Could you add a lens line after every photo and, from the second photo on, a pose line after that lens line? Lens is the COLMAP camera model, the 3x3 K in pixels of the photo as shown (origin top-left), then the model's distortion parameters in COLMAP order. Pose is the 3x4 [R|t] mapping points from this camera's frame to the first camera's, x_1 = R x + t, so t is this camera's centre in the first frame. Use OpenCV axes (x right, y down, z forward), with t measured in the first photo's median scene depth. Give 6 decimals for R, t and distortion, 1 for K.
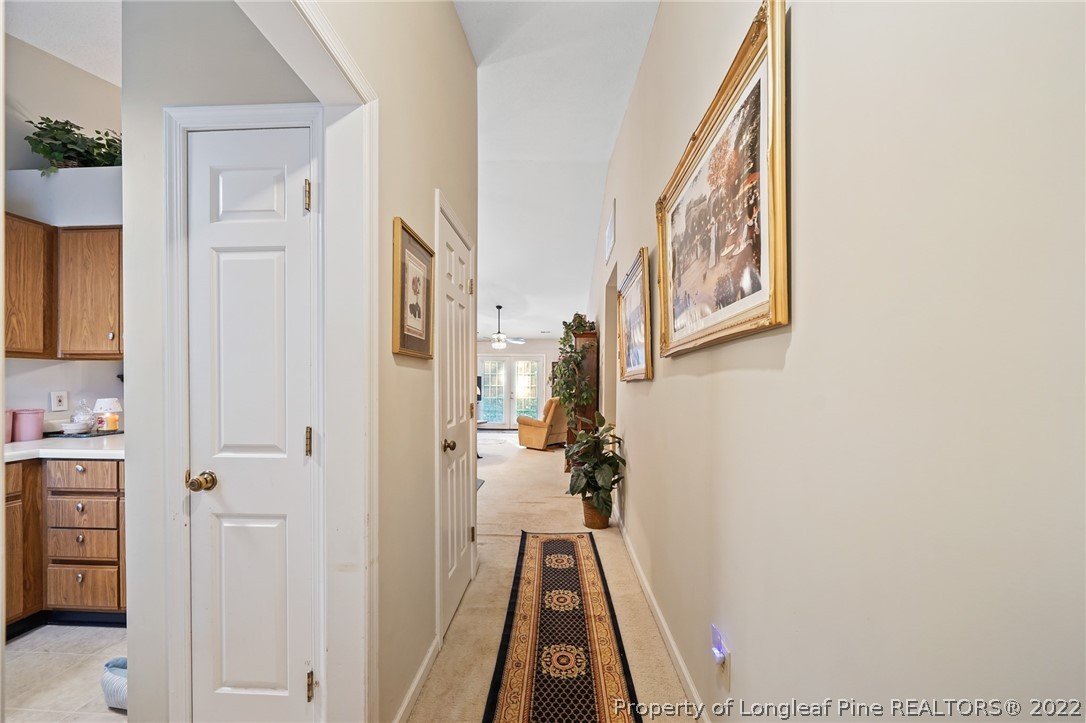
lens RADIAL K [[386.5, 0, 541.5], [0, 386.5, 388.4], [0, 0, 1]] dist [-0.006353, -0.000017]
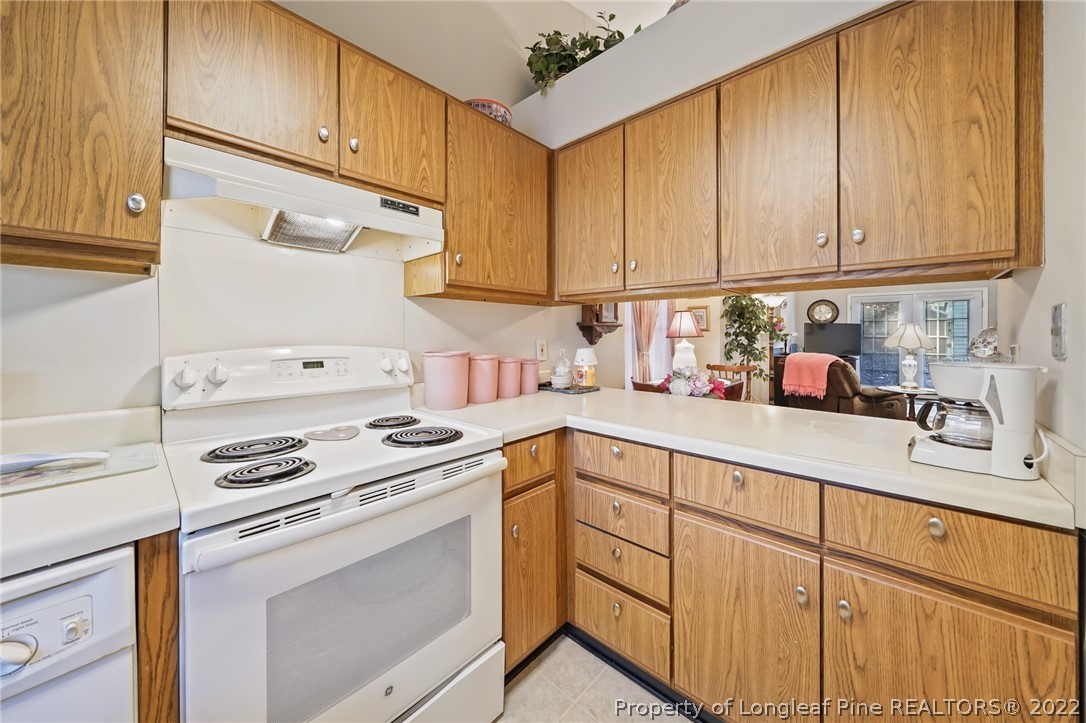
lens RADIAL K [[386.5, 0, 545.3], [0, 386.5, 334.0], [0, 0, 1]] dist [-0.006353, -0.000017]
pose [[0.780091, 0.001288, -0.625664, -0.782509], [-0.004238, 0.999986, -0.003225, -0.002750], [0.625651, 0.005168, 0.780086, 0.330391]]
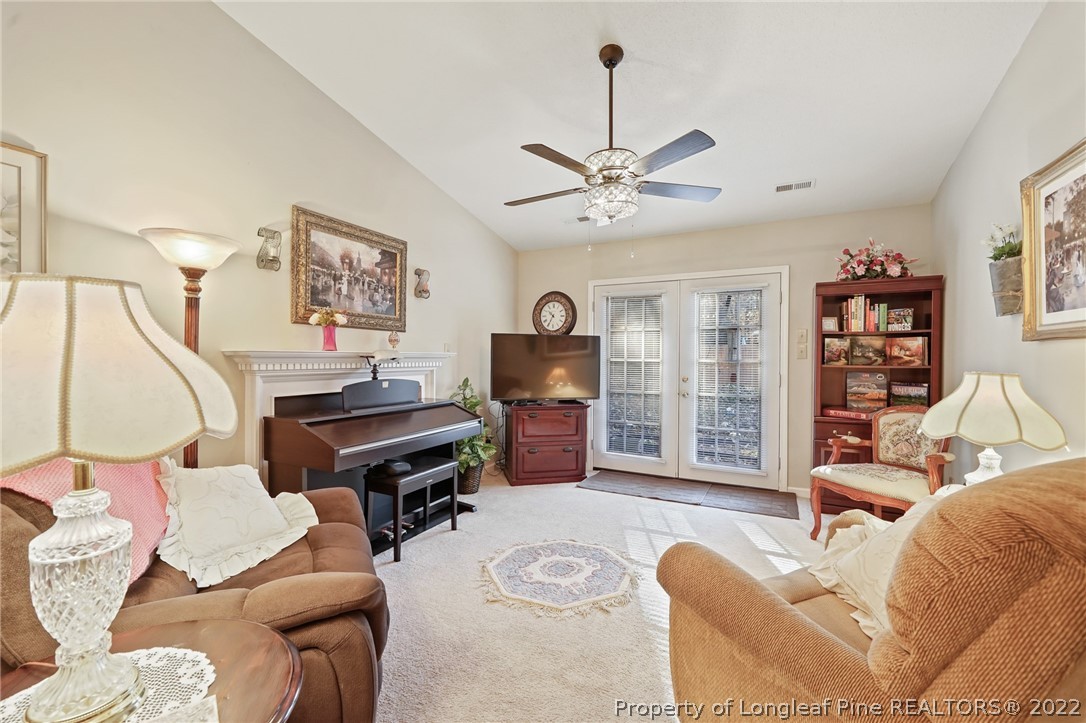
lens RADIAL K [[438.7, 0, 560.8], [0, 438.7, 359.4], [0, 0, 1]] dist [-0.005576, -0.000694]
pose [[0.920844, 0.006763, -0.389874, -0.124470], [-0.006088, 0.999977, 0.002966, -0.016644], [0.389885, -0.000358, 0.920864, 2.868872]]
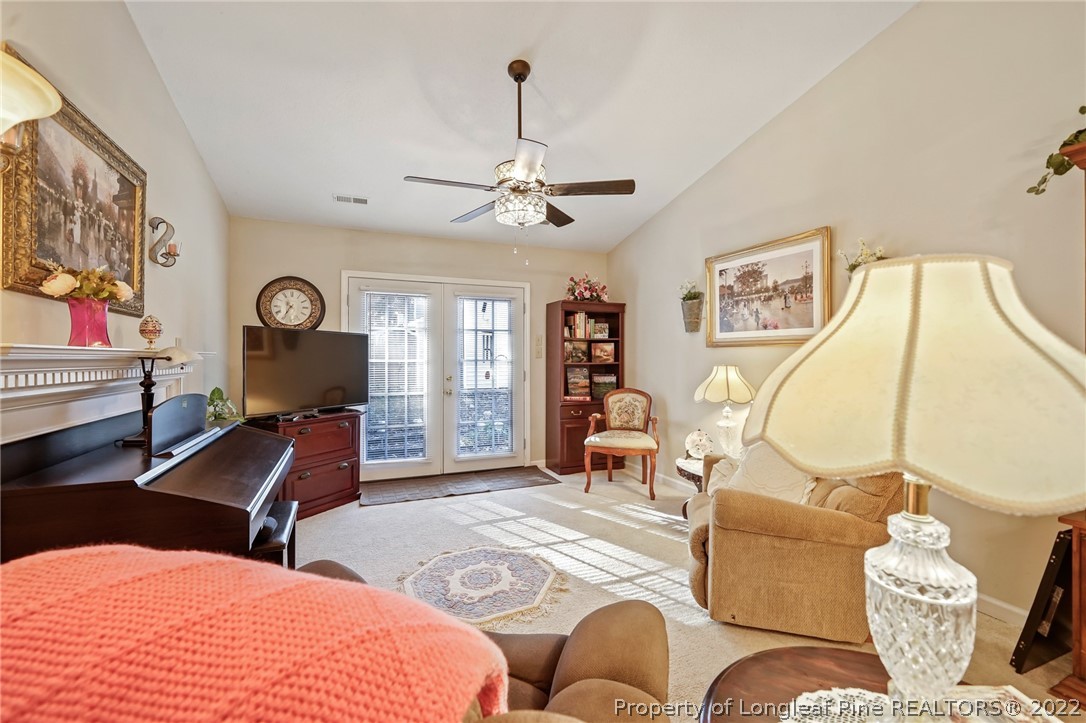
lens RADIAL K [[438.7, 0, 521.1], [0, 438.7, 356.6], [0, 0, 1]] dist [-0.005576, -0.000694]
pose [[0.905817, 0.000938, 0.423668, -0.926782], [0.001605, 0.999983, -0.005646, -0.014932], [-0.423666, 0.005794, 0.905800, 2.884716]]
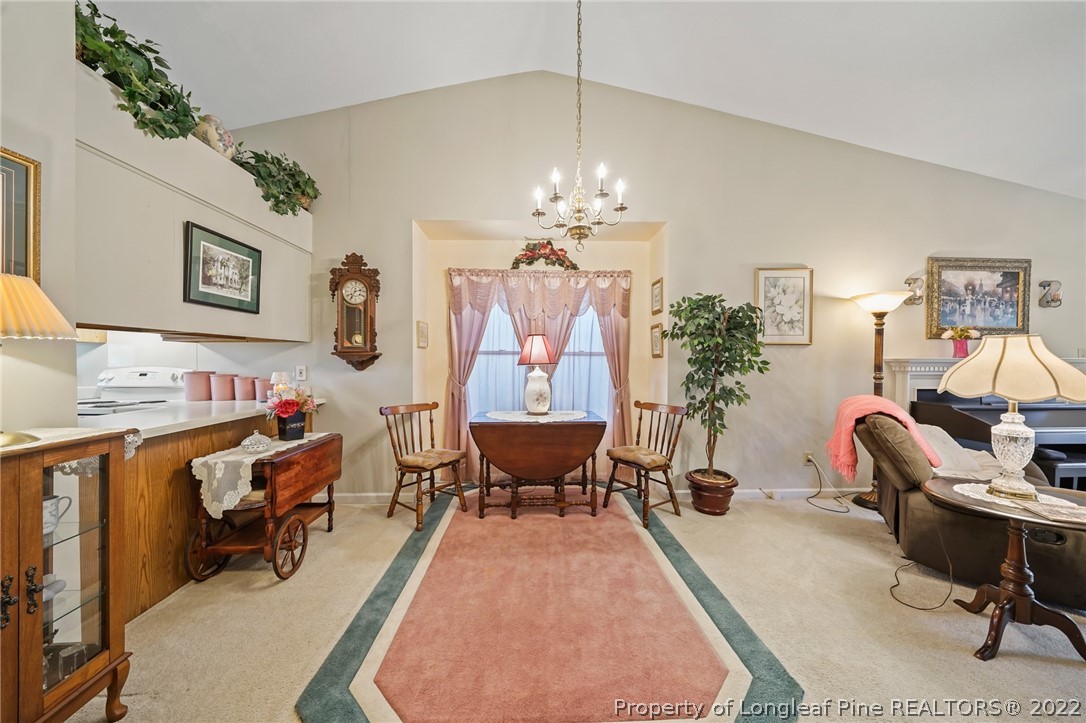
lens RADIAL K [[365.3, 0, 537.3], [0, 365.3, 366.2], [0, 0, 1]] dist [-0.006292, 0.000098]
pose [[0.064674, 0.017822, -0.997747, 0.077985], [-0.003734, 0.999838, 0.017617, -0.019628], [0.997899, 0.002586, 0.064730, 2.015463]]
